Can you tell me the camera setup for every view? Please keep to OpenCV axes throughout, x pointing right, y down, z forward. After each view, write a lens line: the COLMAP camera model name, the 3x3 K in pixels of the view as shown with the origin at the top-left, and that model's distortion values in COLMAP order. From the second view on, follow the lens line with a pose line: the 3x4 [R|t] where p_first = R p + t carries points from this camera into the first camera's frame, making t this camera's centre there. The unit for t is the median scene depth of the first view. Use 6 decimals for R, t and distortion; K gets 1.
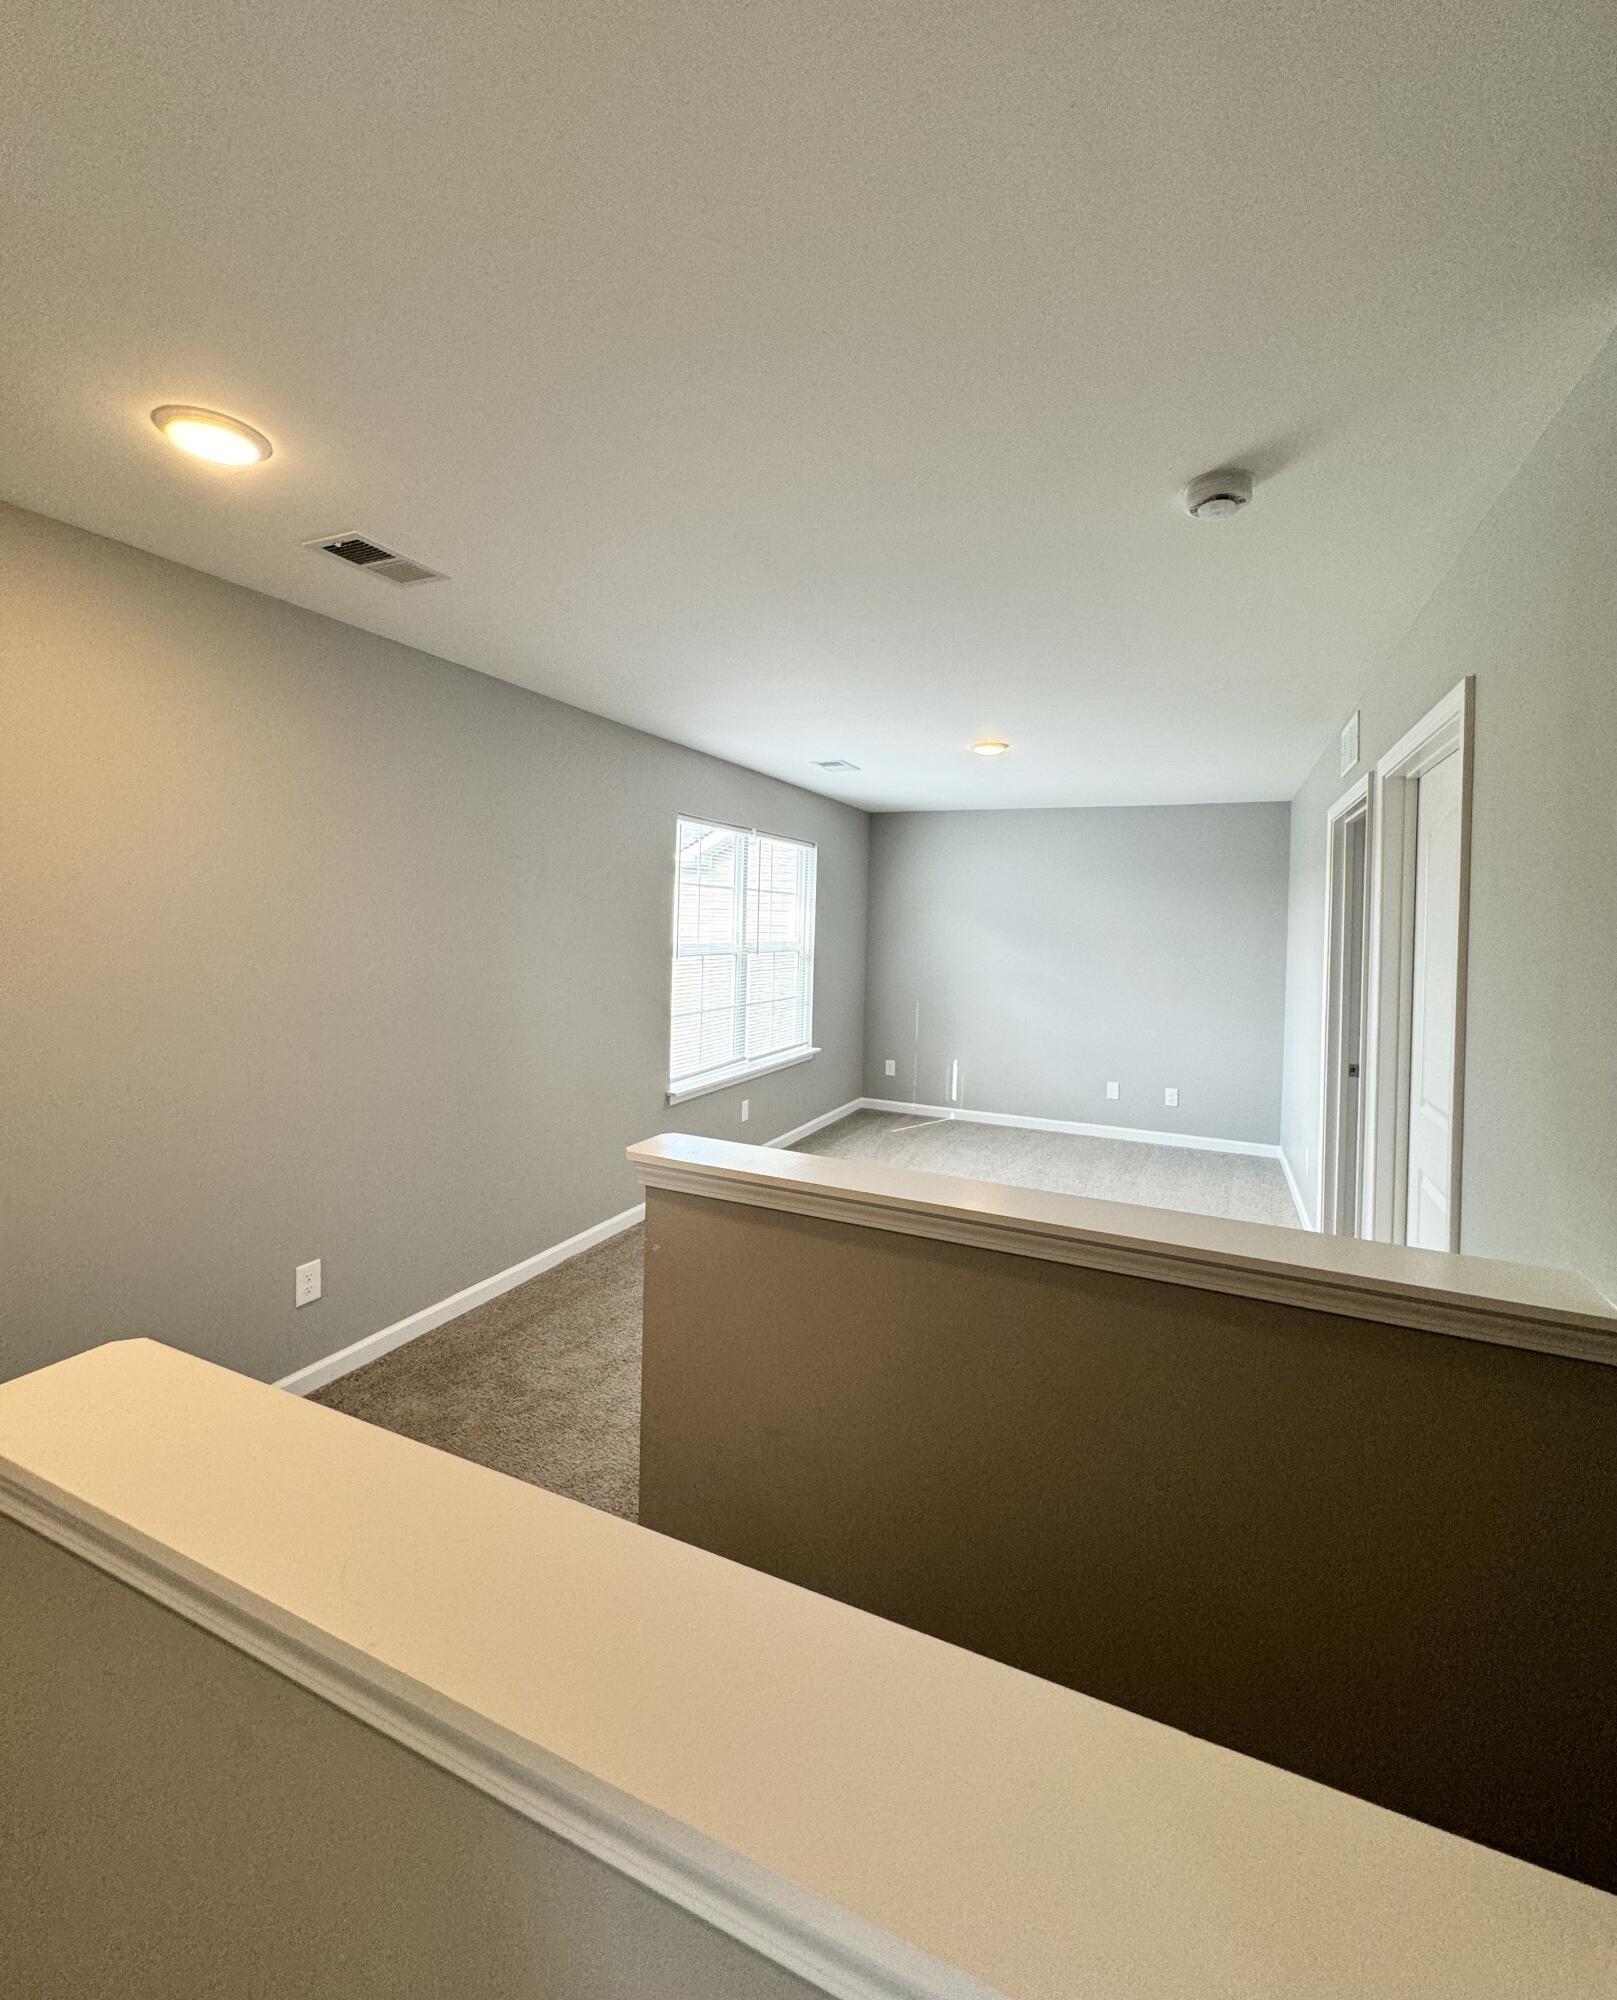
lens RADIAL K [[881.2, 0, 808.5], [0, 881.2, 1000.0], [0, 0, 1]] dist [-0.000009, -0.000013]
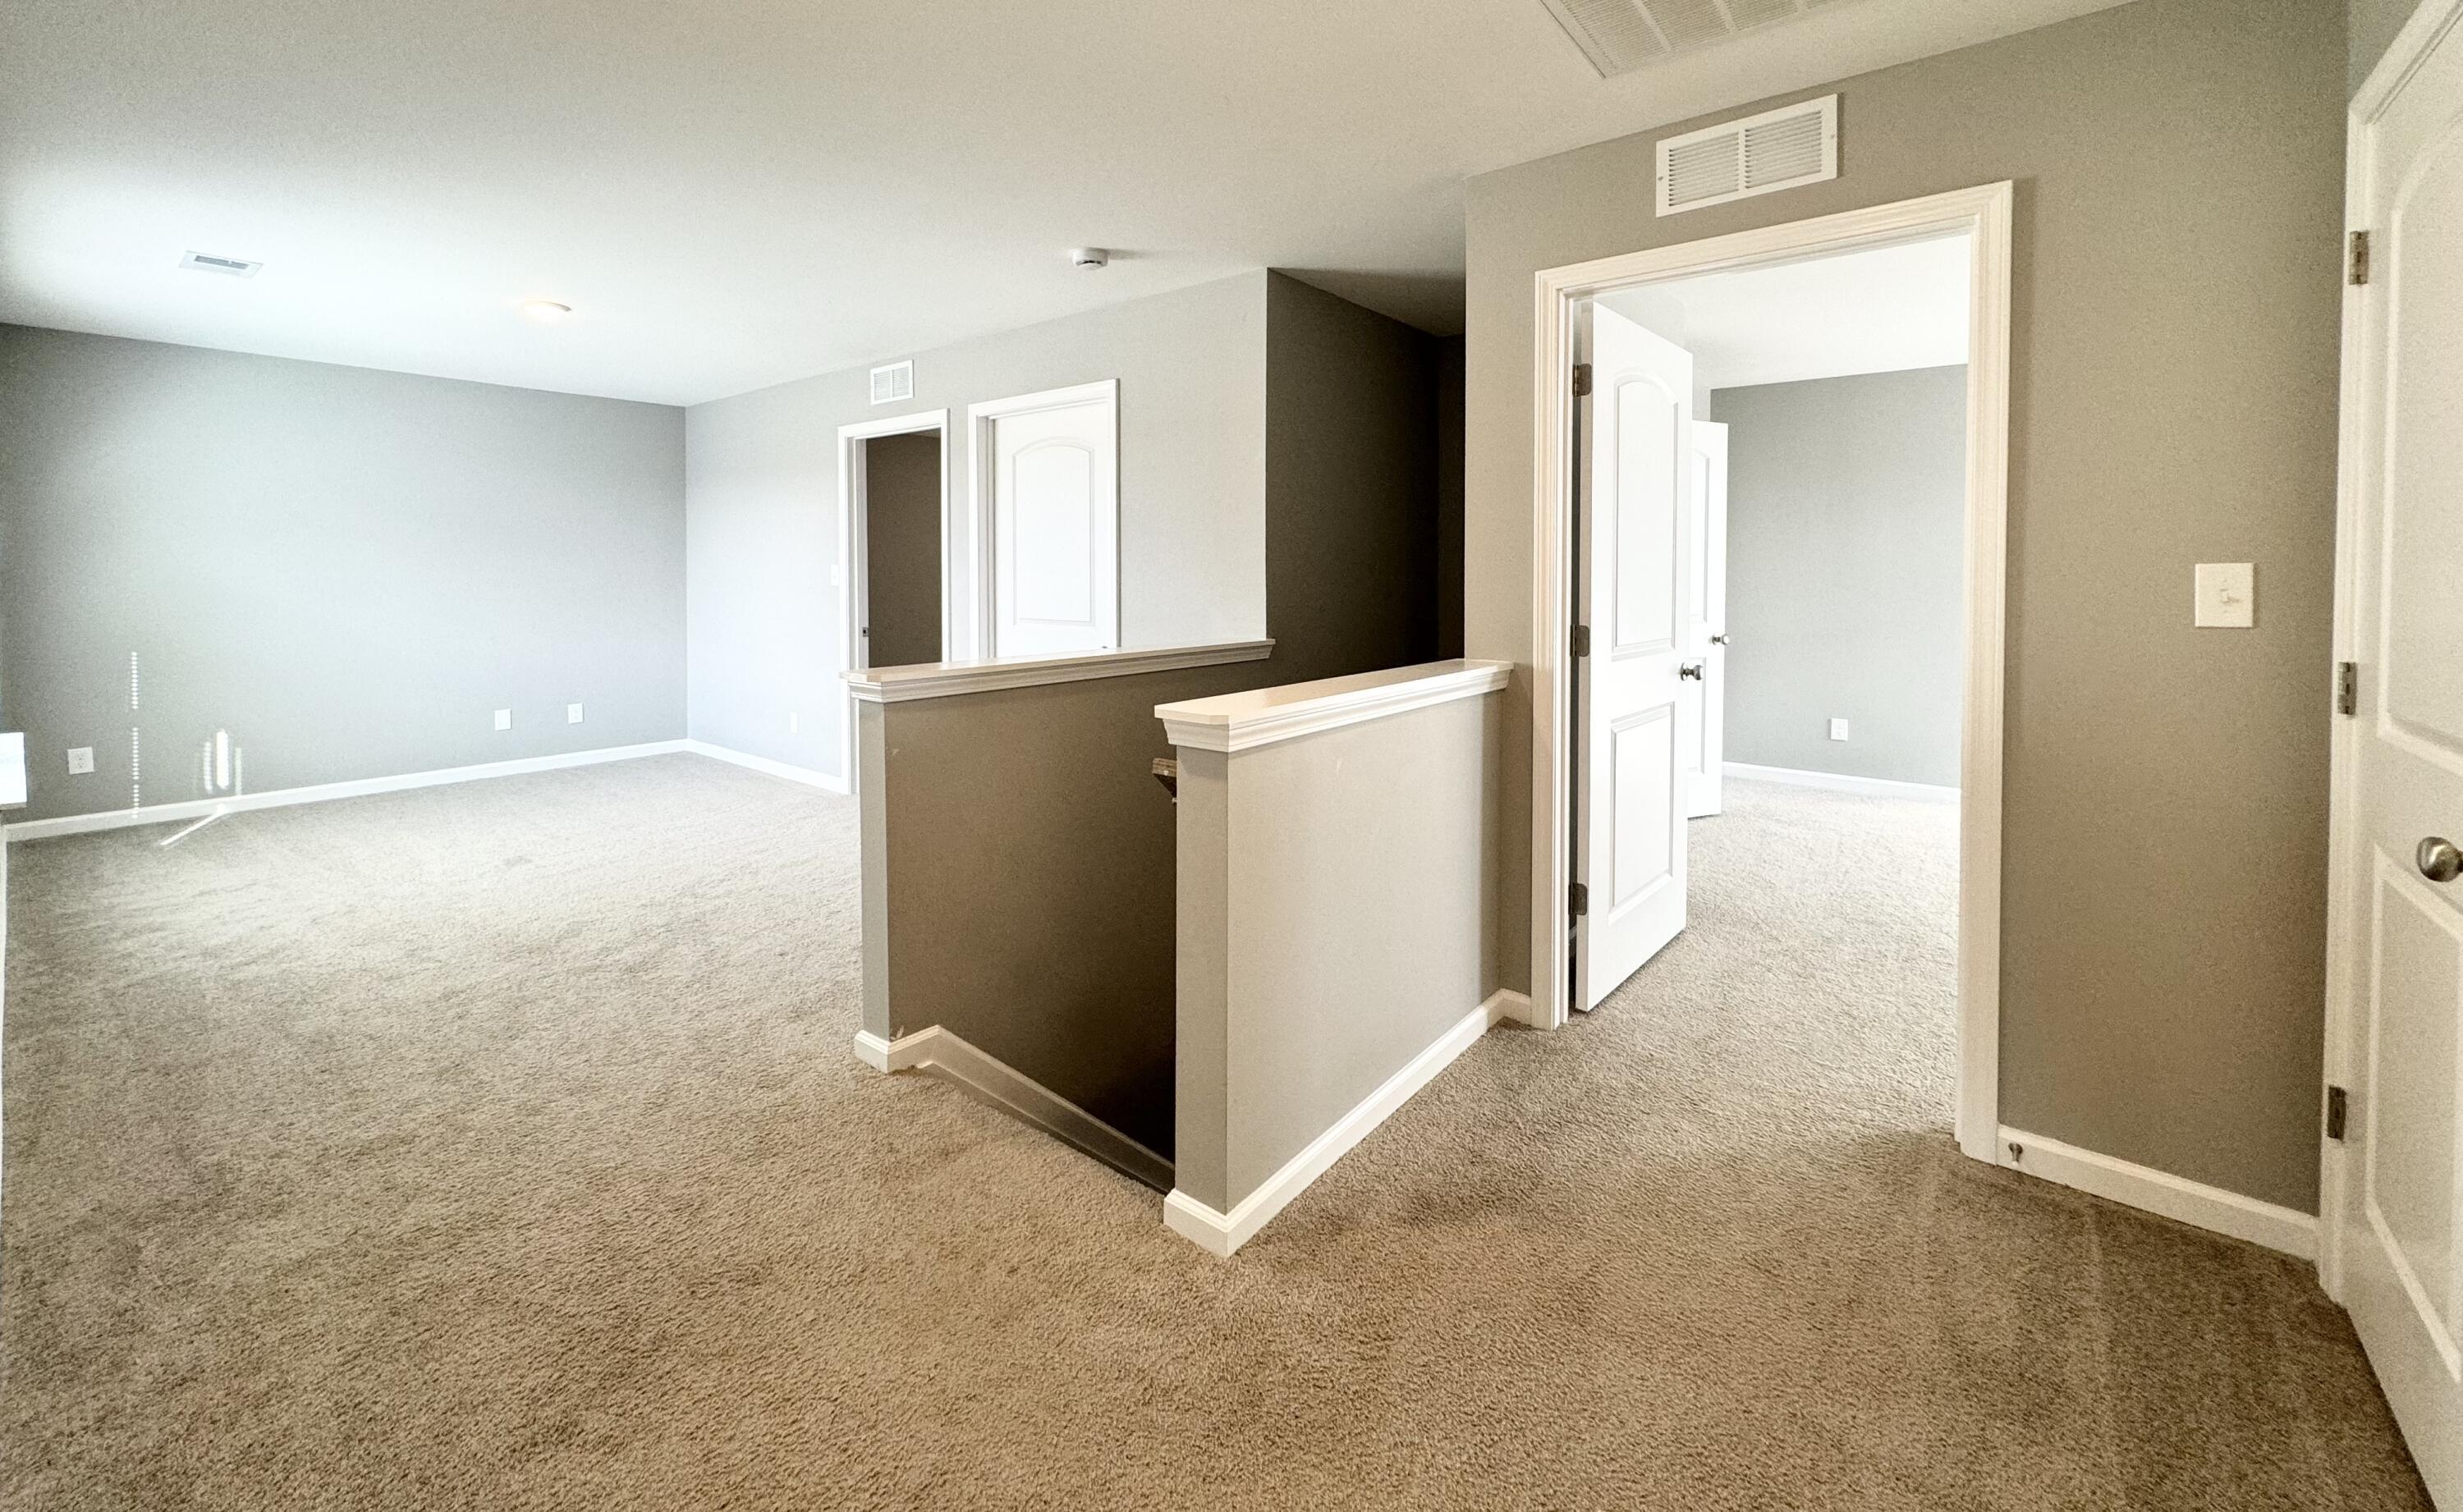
lens RADIAL K [[945.1, 0, 1231.5], [0, 945.1, 756.0], [0, 0, 1]] dist [0.000236, 0.000020]
pose [[0.253550, -0.213629, 0.943438, -0.452008], [0.091145, 0.976246, 0.196562, 0.023816], [-0.963019, 0.036152, 0.266998, 0.065392]]
